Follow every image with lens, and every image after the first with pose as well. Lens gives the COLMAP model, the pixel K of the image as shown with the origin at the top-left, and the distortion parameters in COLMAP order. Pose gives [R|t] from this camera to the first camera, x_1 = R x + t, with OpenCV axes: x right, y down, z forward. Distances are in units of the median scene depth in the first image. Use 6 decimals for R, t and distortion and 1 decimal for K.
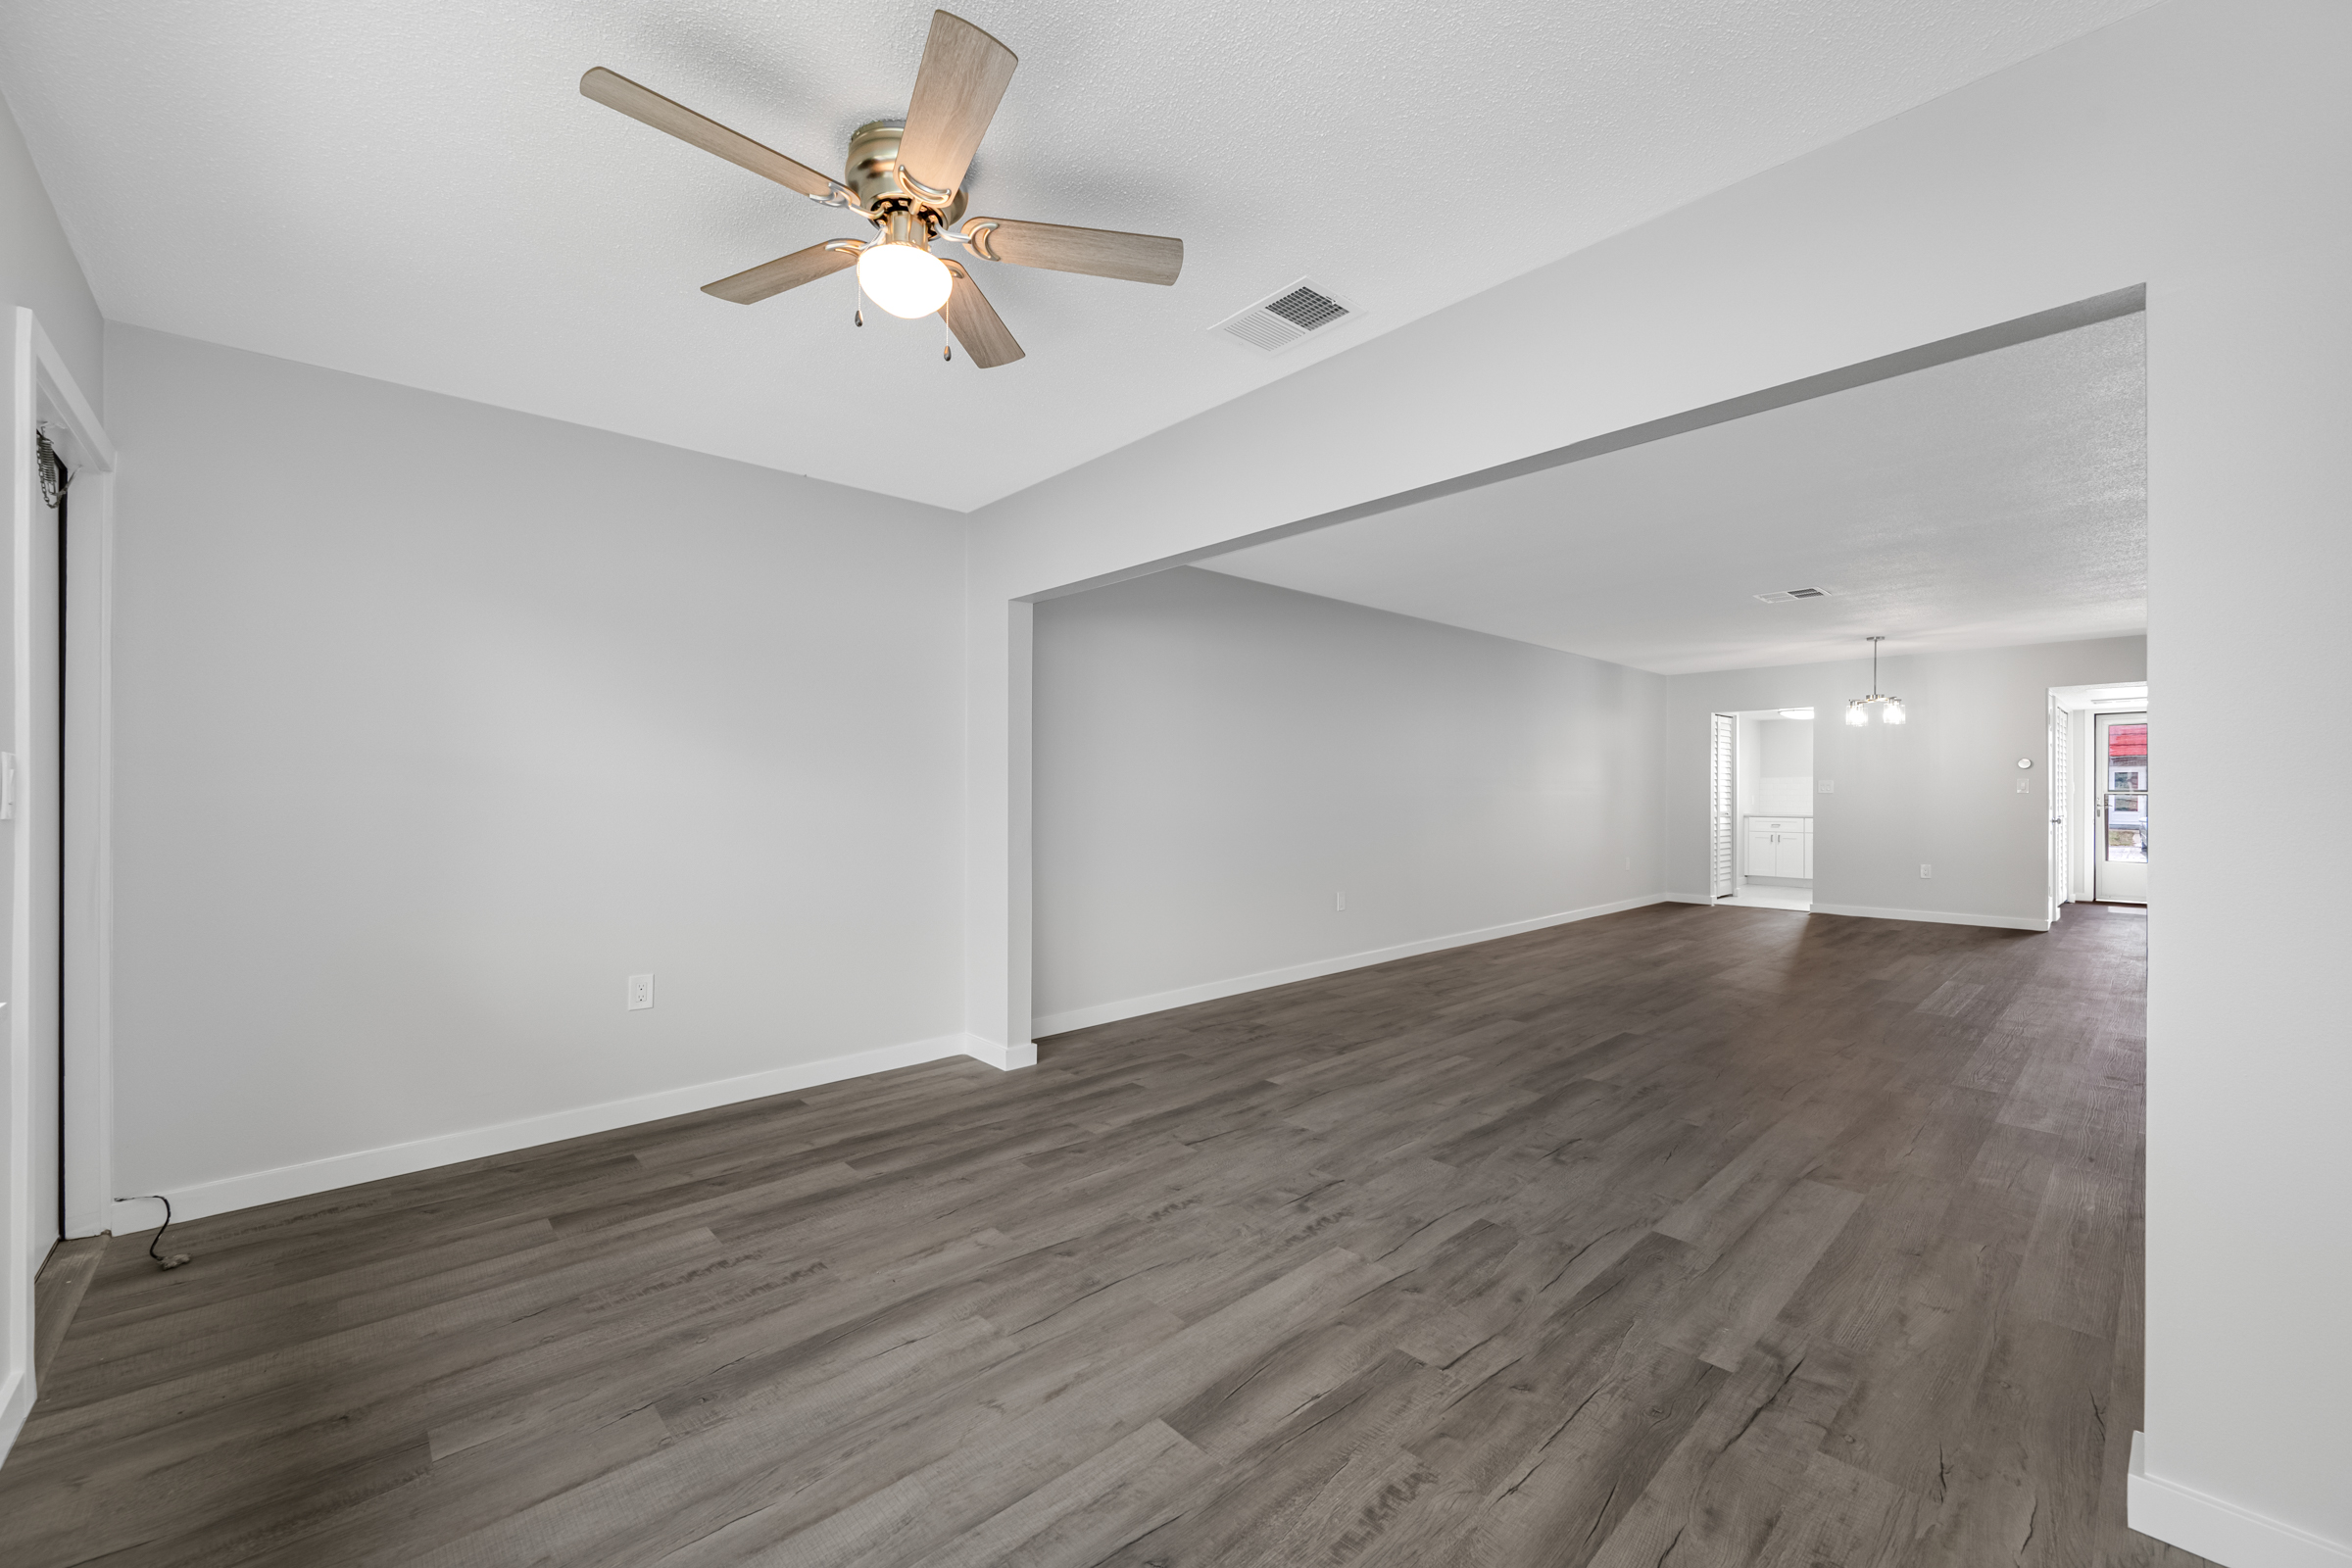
lens RADIAL K [[928.9, 0, 1180.7], [0, 928.9, 792.7], [0, 0, 1]] dist [-0.001909, -0.000079]
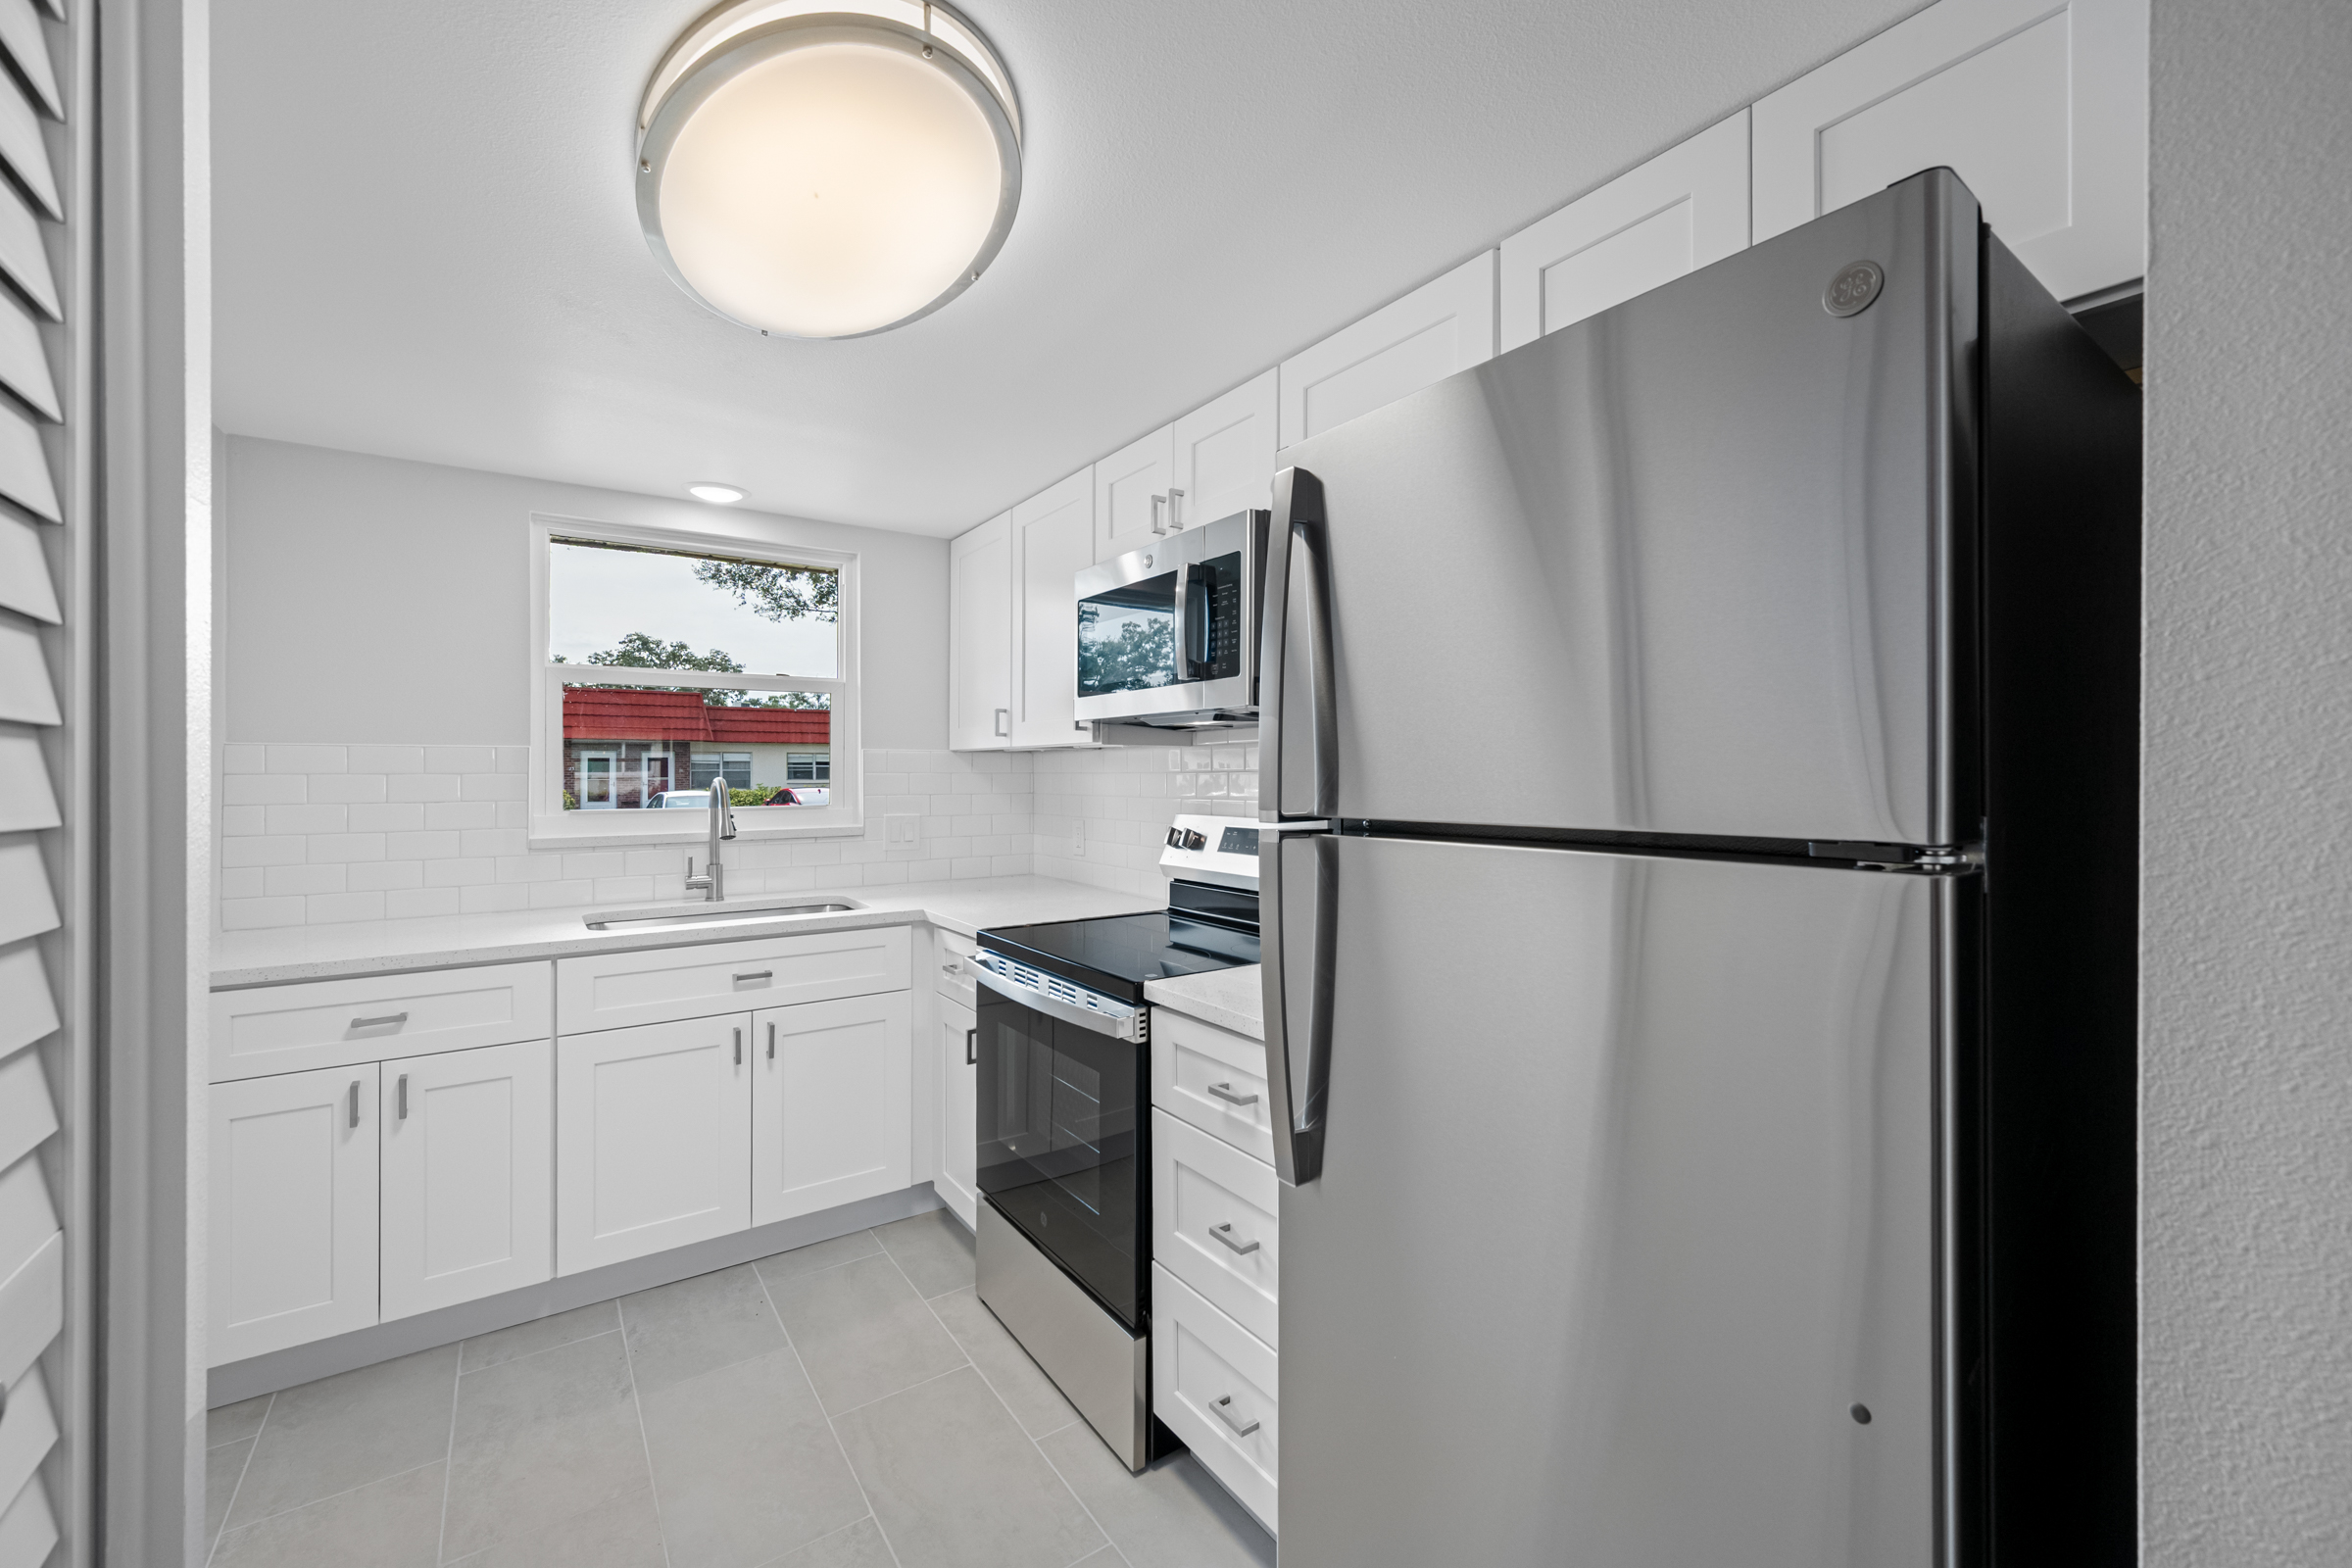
lens RADIAL K [[954.0, 0, 1222.3], [0, 954.0, 769.9], [0, 0, 1]] dist [0.000466, -0.000163]
pose [[0.118988, 0.004897, 0.992884, 1.924941], [0.002998, 0.999982, -0.005291, -0.039117], [-0.992891, 0.003606, 0.118971, 3.270198]]
